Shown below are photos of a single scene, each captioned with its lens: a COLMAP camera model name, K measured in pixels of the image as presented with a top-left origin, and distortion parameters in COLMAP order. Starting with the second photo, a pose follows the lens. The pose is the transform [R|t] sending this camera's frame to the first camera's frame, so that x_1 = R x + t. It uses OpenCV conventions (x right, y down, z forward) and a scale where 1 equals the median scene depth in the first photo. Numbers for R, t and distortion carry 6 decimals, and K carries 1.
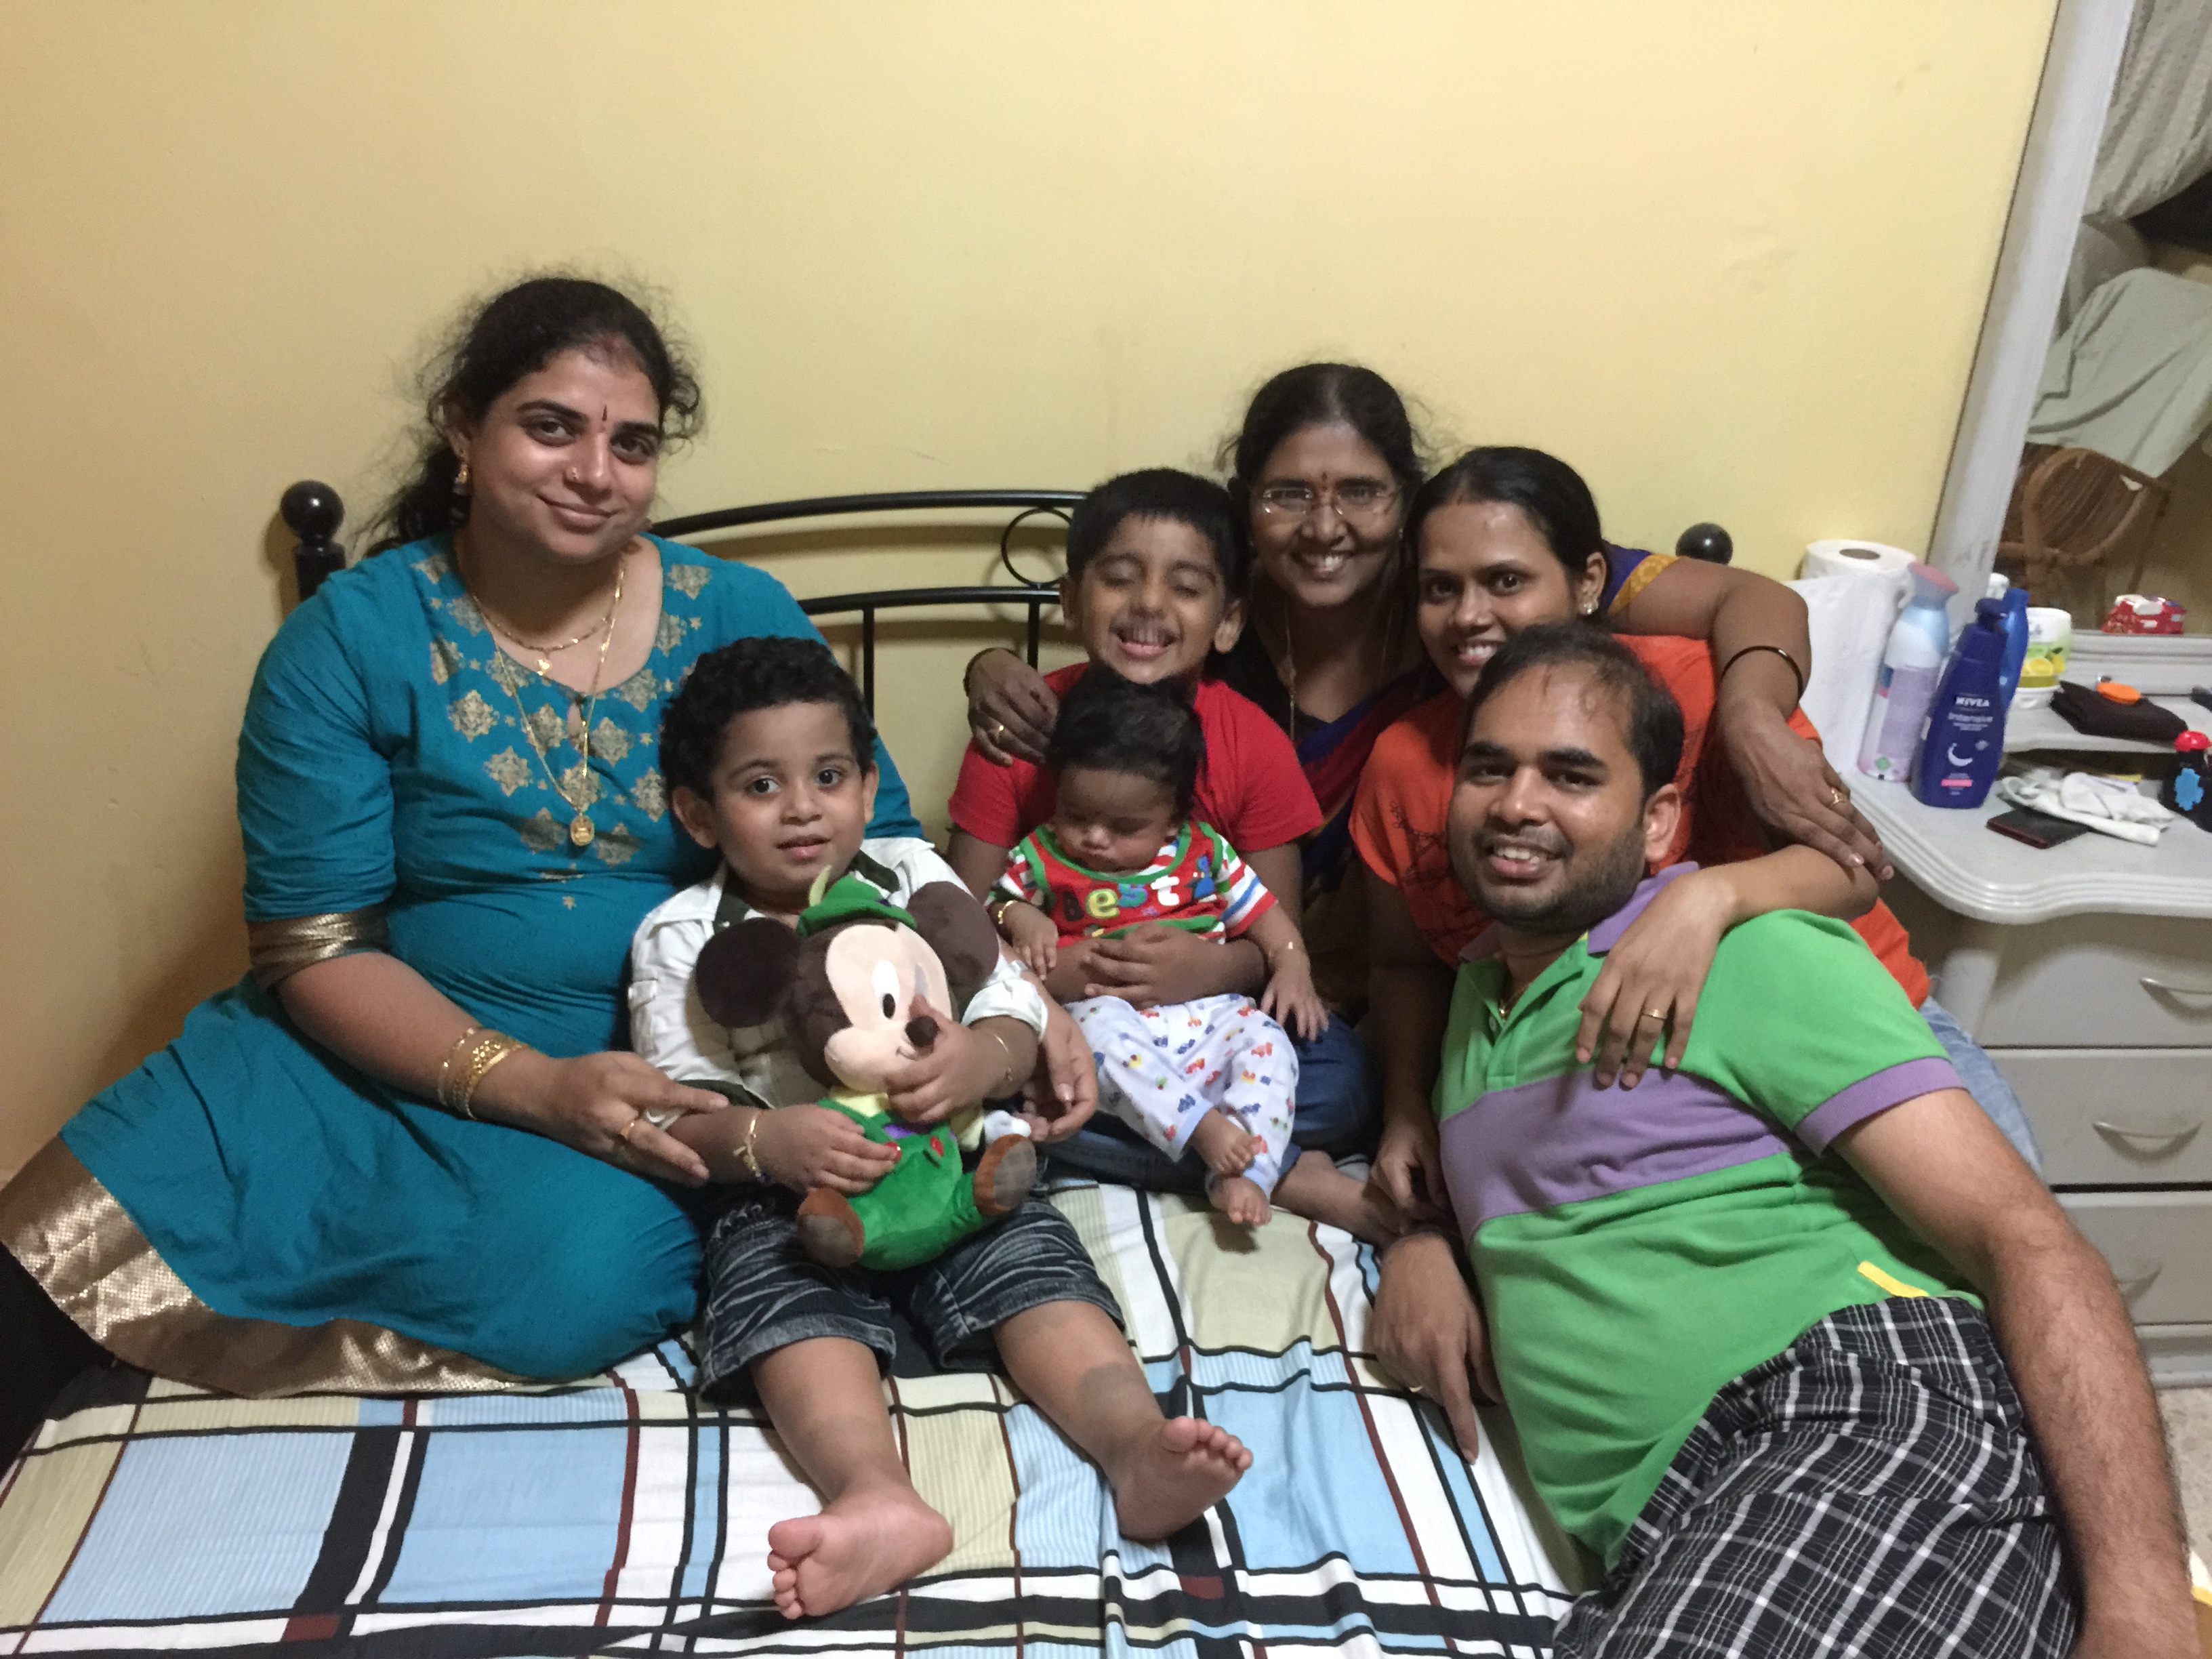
lens RADIAL K [[1878.7, 0, 1112.7], [0, 1878.7, 827.4], [0, 0, 1]] dist [0.002926, -0.000369]
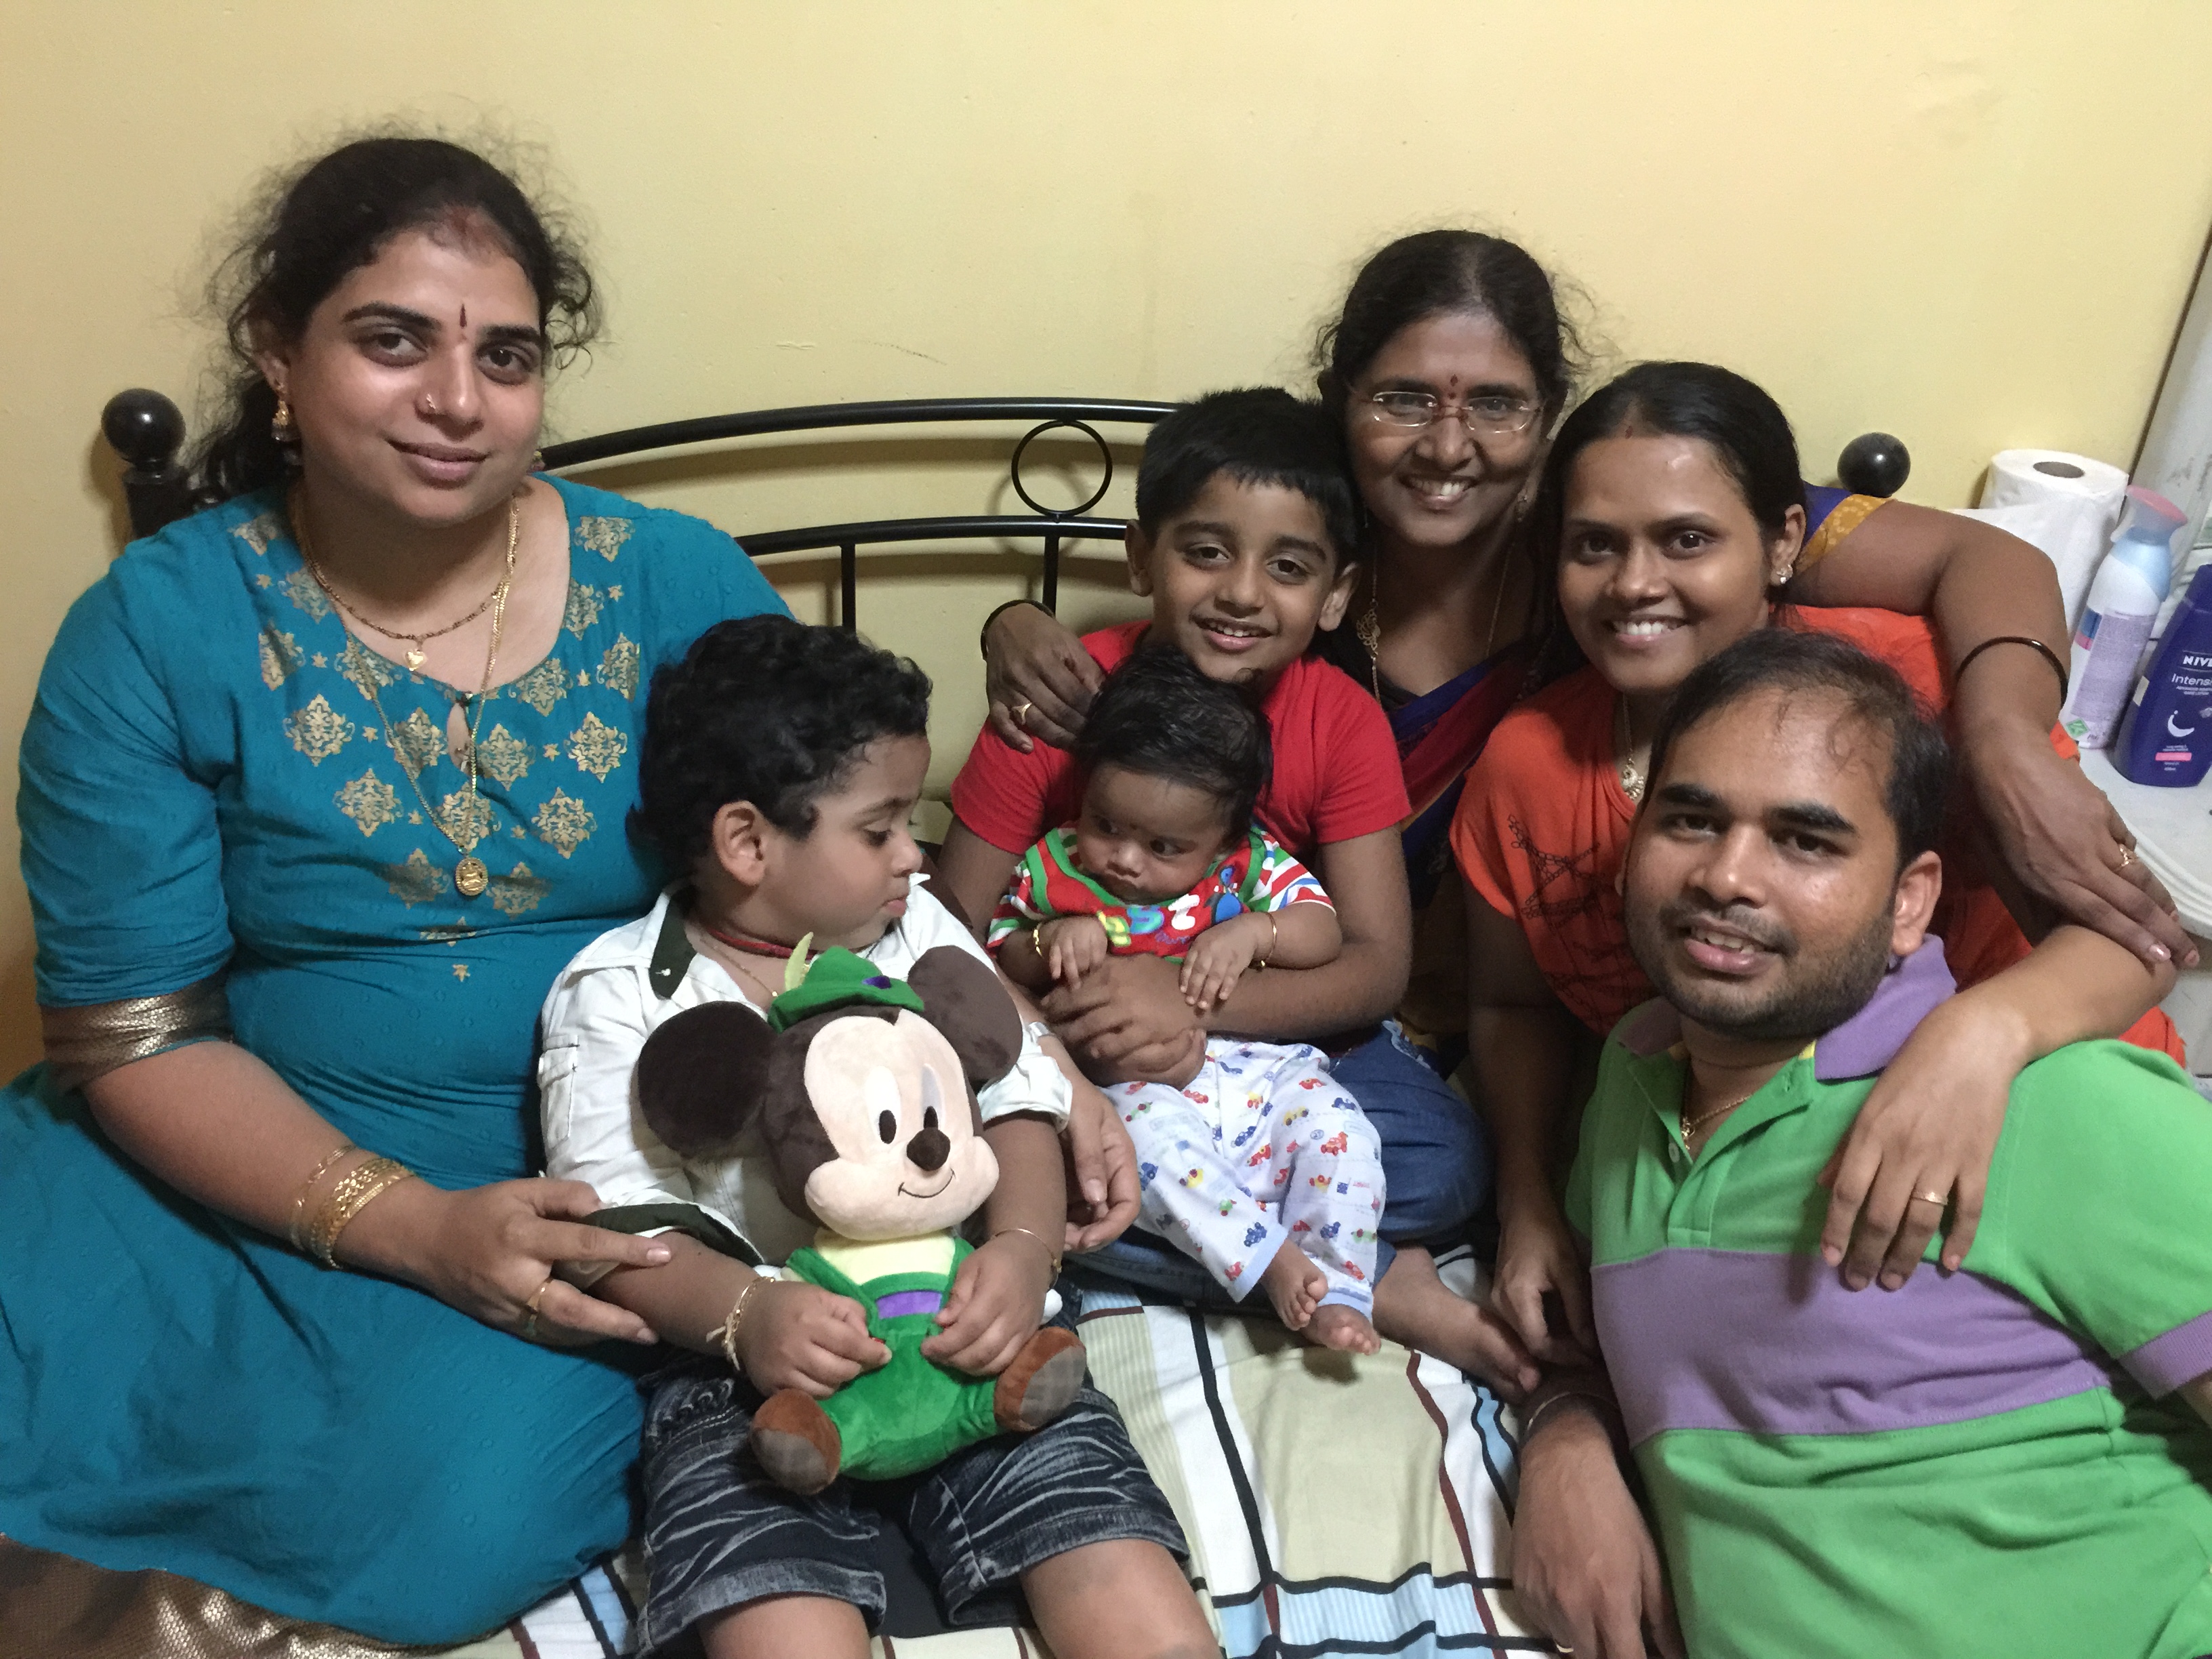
lens RADIAL K [[1842.4, 0, 1096.6], [0, 1842.4, 832.8], [0, 0, 1]] dist [-0.032390, 0.006222]
pose [[0.999980, -0.003280, -0.005319, -0.024267], [0.003838, 0.994089, 0.108499, -0.100024], [0.004932, -0.108517, 0.994082, 0.271119]]
